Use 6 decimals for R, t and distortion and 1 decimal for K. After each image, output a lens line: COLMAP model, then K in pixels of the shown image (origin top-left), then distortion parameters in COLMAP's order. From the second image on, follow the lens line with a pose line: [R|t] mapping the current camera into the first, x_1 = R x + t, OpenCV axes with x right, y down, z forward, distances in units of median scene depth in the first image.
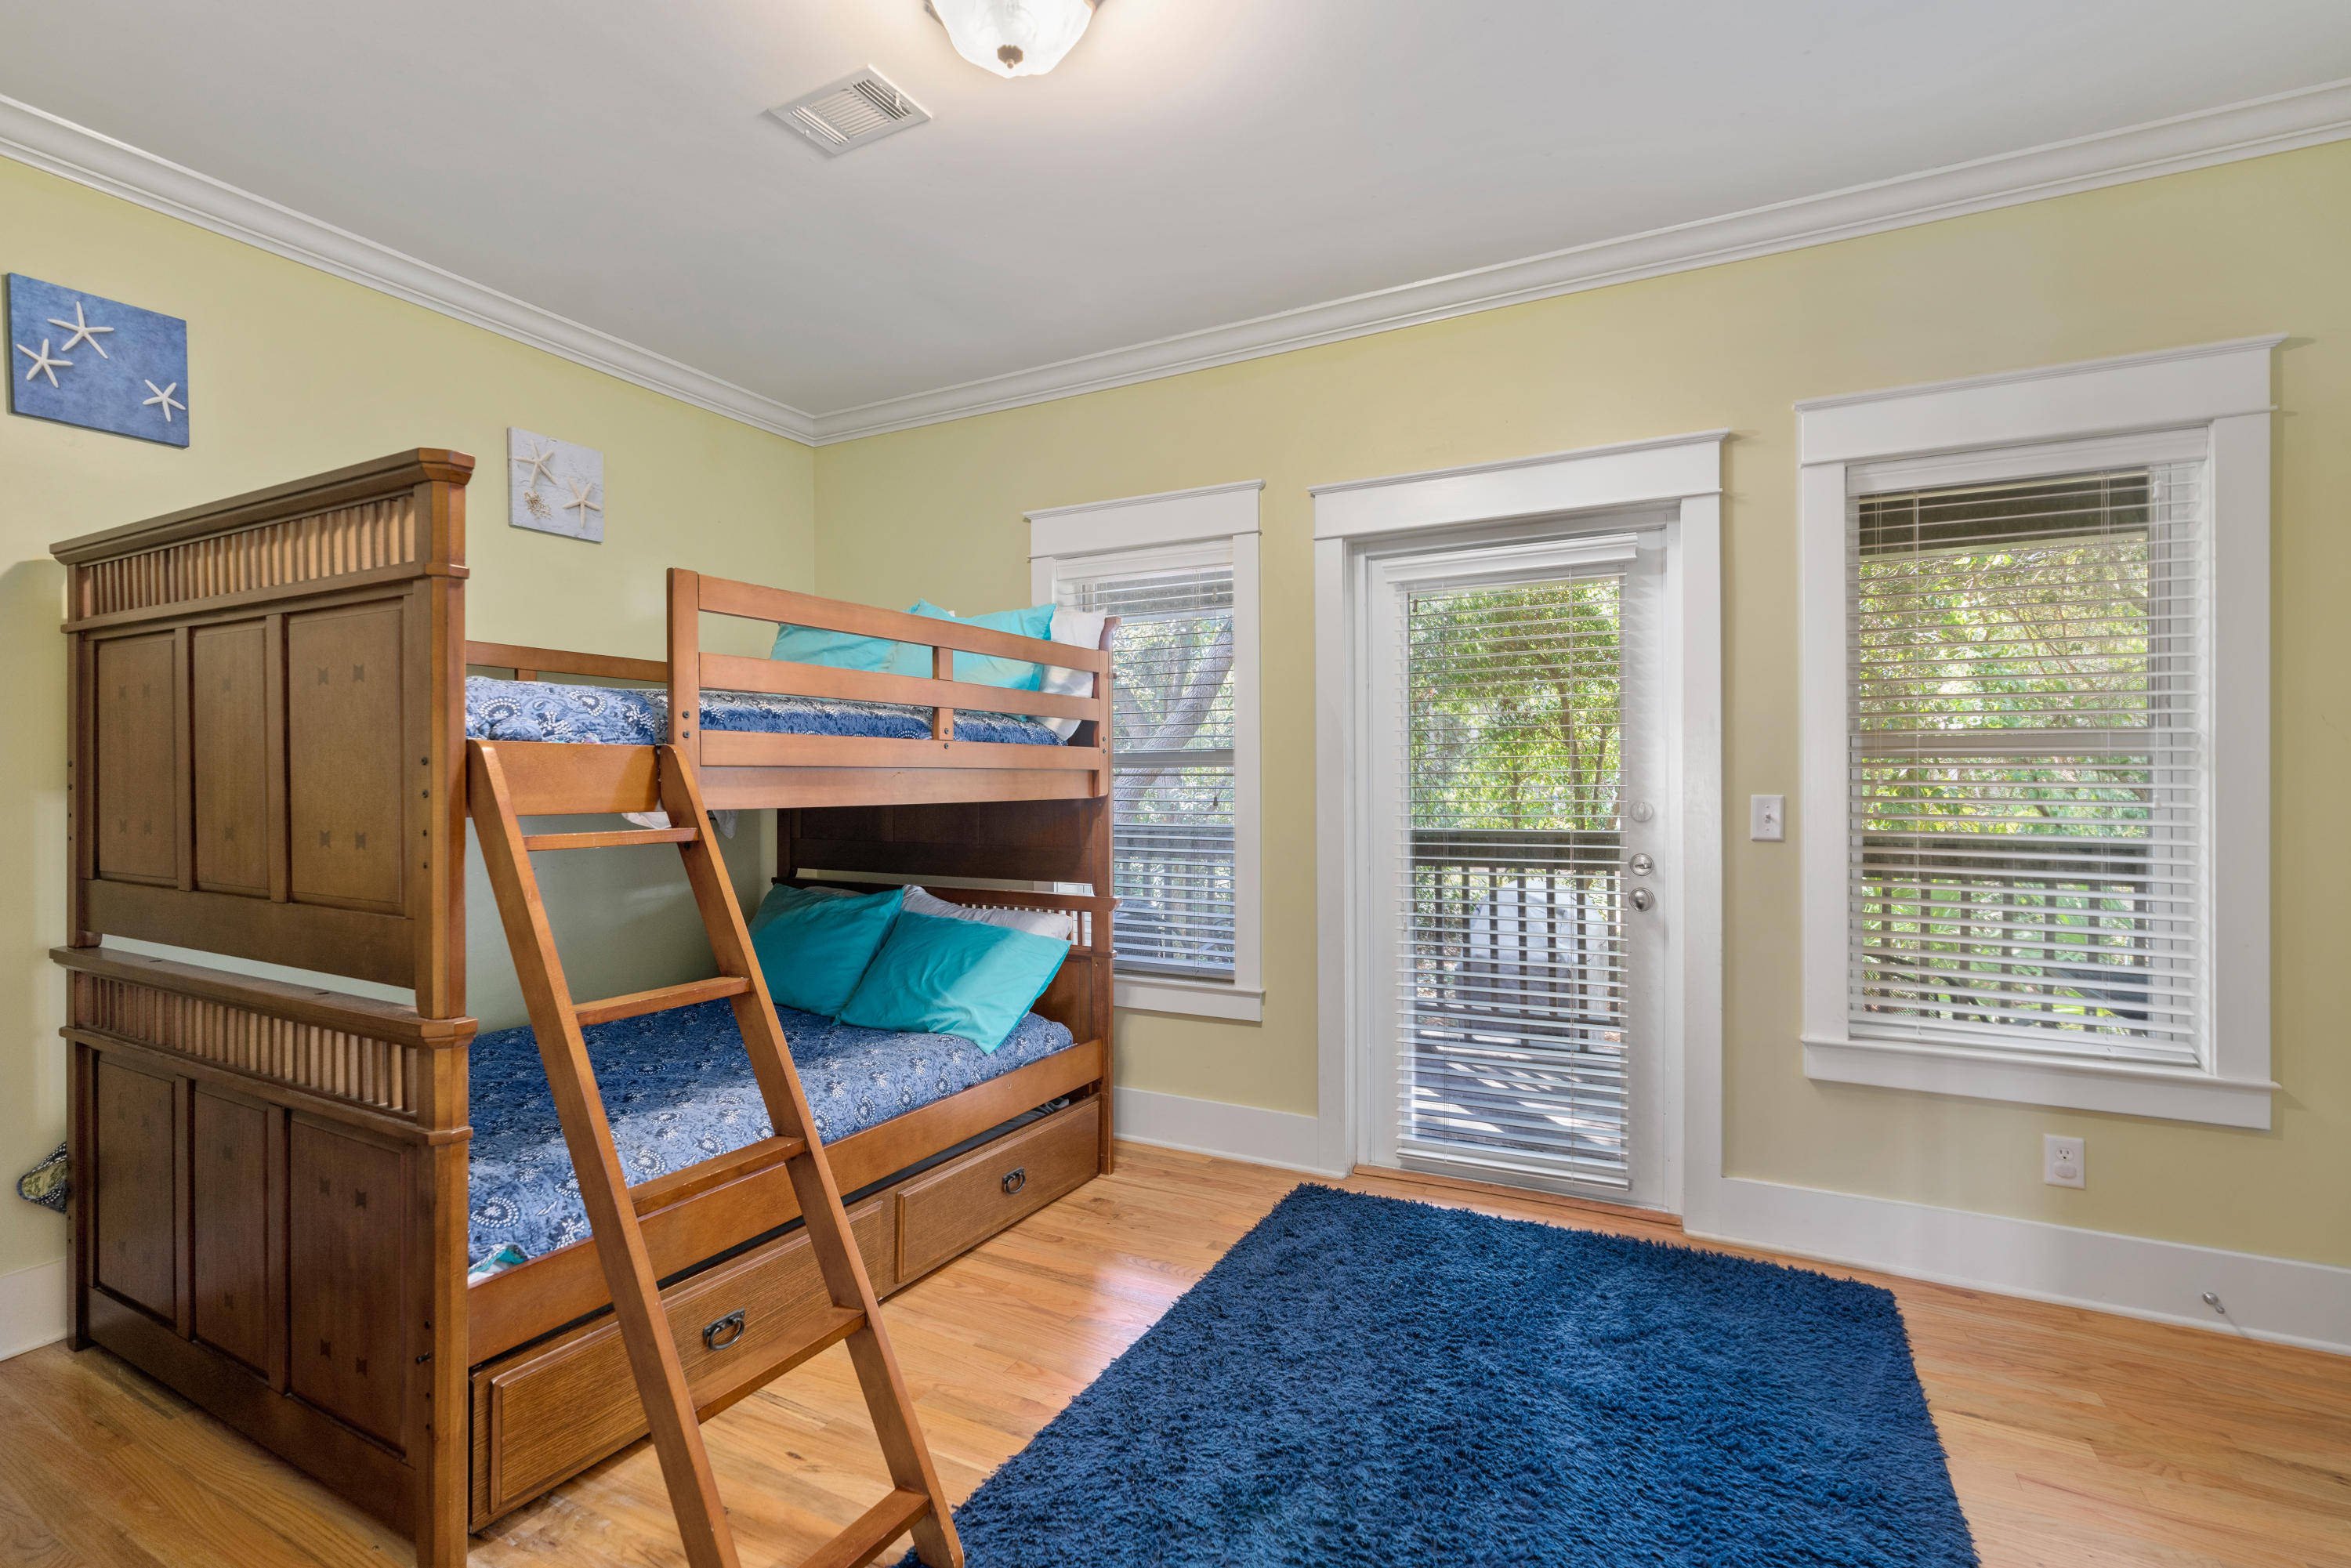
lens RADIAL K [[1080.2, 0, 1138.1], [0, 1080.2, 774.7], [0, 0, 1]] dist [0.001057, 0.000721]
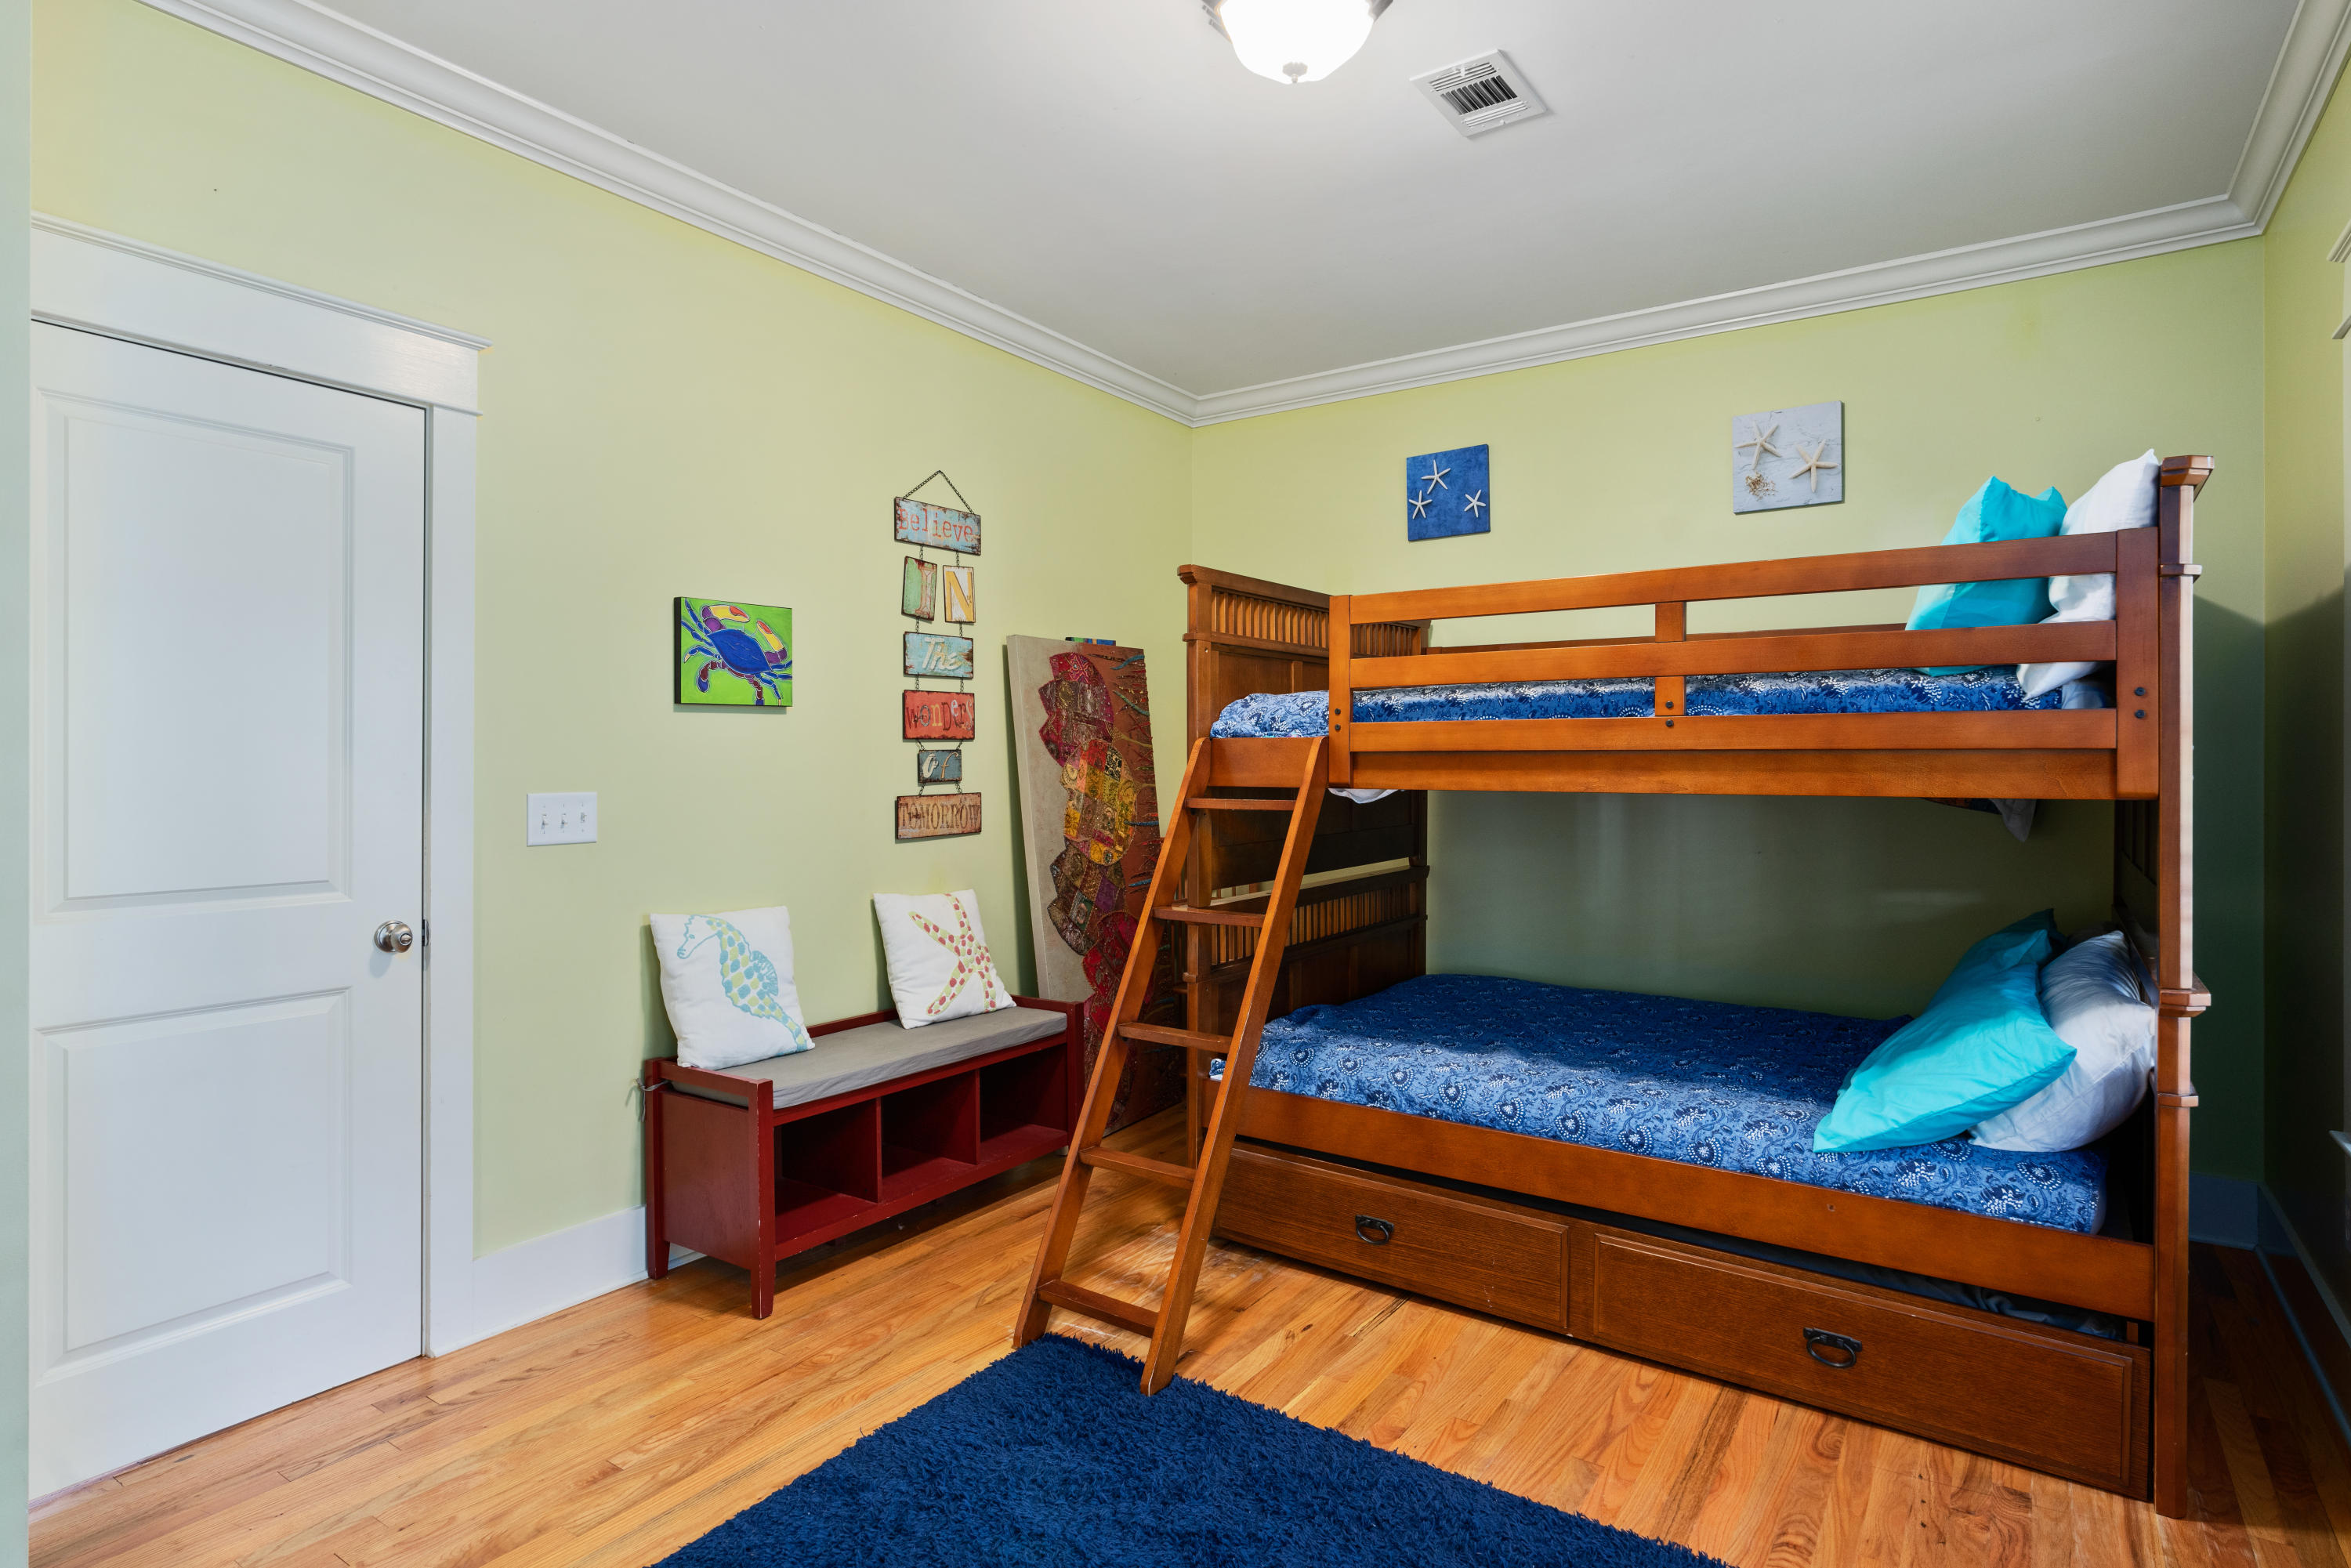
lens RADIAL K [[1251.3, 0, 1176.2], [0, 1251.3, 750.8], [0, 0, 1]] dist [0.020574, 0.000240]
pose [[-0.092049, -0.008115, -0.995721, 0.773764], [0.002061, 0.999963, -0.008341, 0.001650], [0.995752, -0.002820, -0.092029, 0.701747]]
